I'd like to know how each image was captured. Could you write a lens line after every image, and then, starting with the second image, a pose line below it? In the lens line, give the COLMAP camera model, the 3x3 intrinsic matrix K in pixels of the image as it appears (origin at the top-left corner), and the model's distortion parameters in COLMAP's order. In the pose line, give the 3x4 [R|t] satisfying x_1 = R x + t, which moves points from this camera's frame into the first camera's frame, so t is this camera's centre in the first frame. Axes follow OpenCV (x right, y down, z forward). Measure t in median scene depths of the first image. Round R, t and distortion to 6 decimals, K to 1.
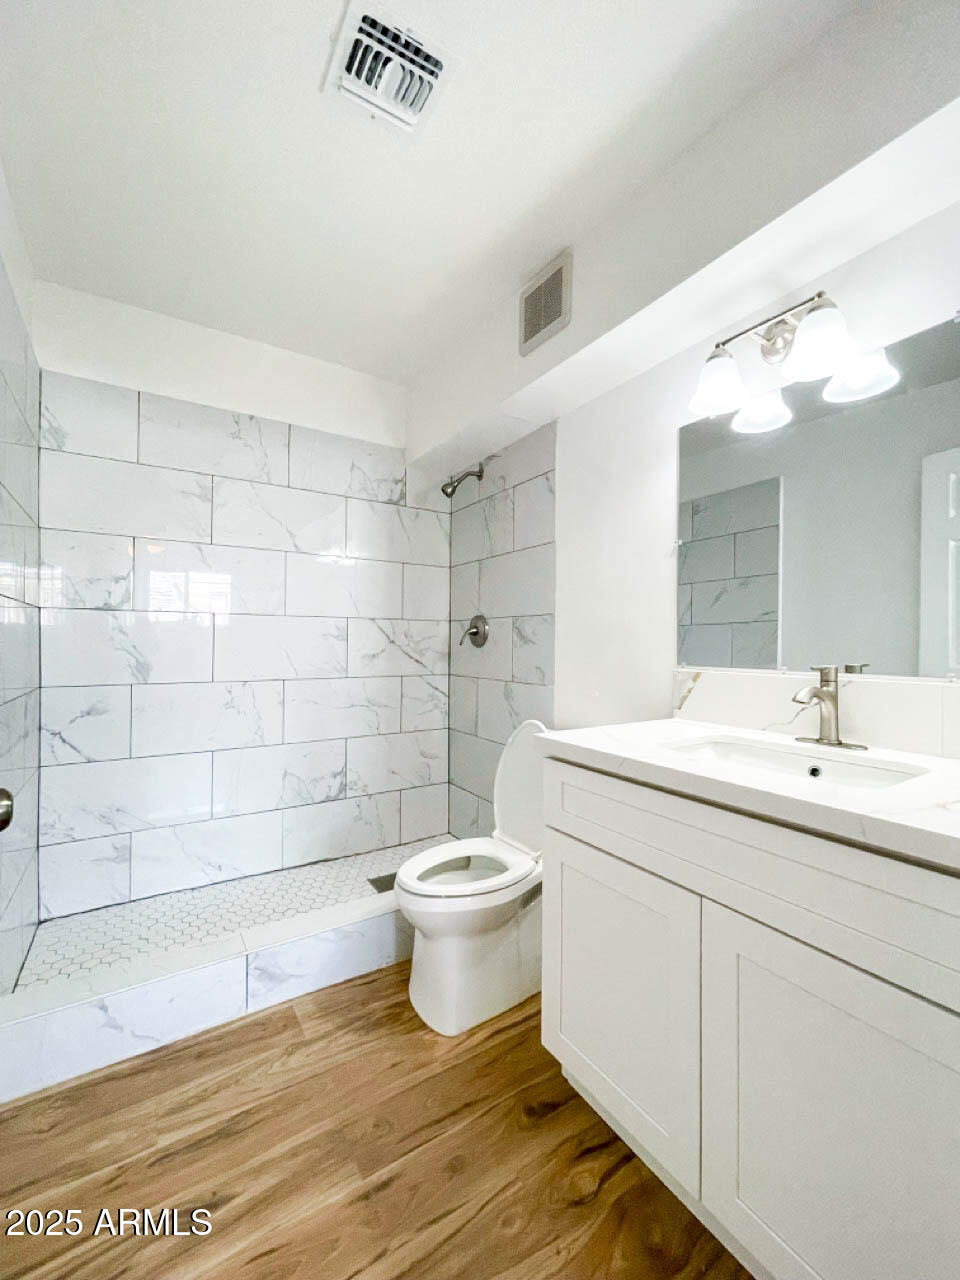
lens RADIAL K [[519.3, 0, 475.6], [0, 519.3, 643.3], [0, 0, 1]] dist [0.005600, 0.000240]
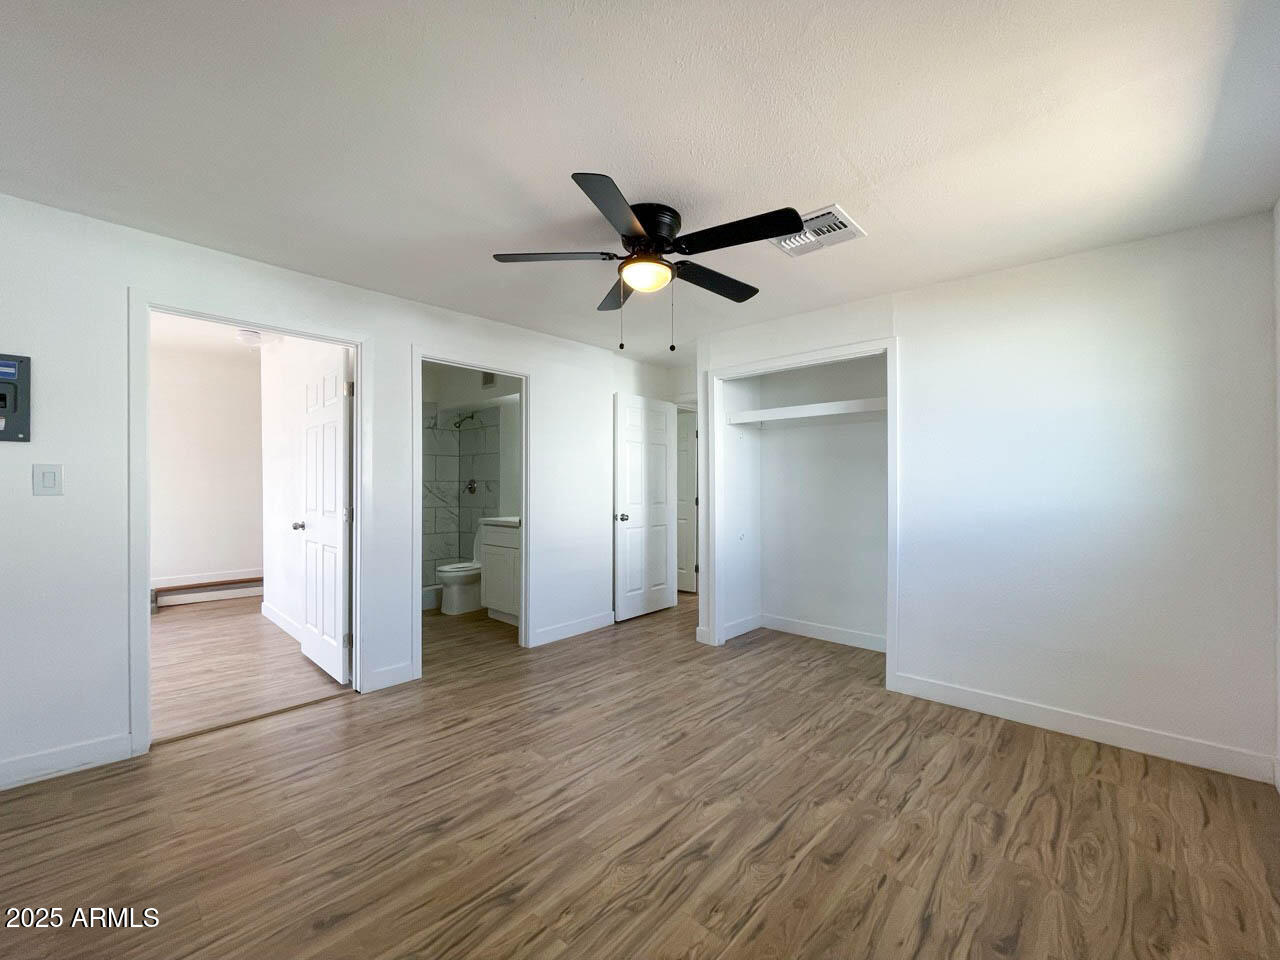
lens RADIAL K [[519.3, 0, 639.7], [0, 519.3, 489.6], [0, 0, 1]] dist [0.005600, 0.000240]
pose [[0.969313, -0.006358, 0.245747, 0.158790], [0.006144, 0.999980, 0.001638, -0.009663], [-0.245752, -0.000077, 0.969333, -1.386931]]
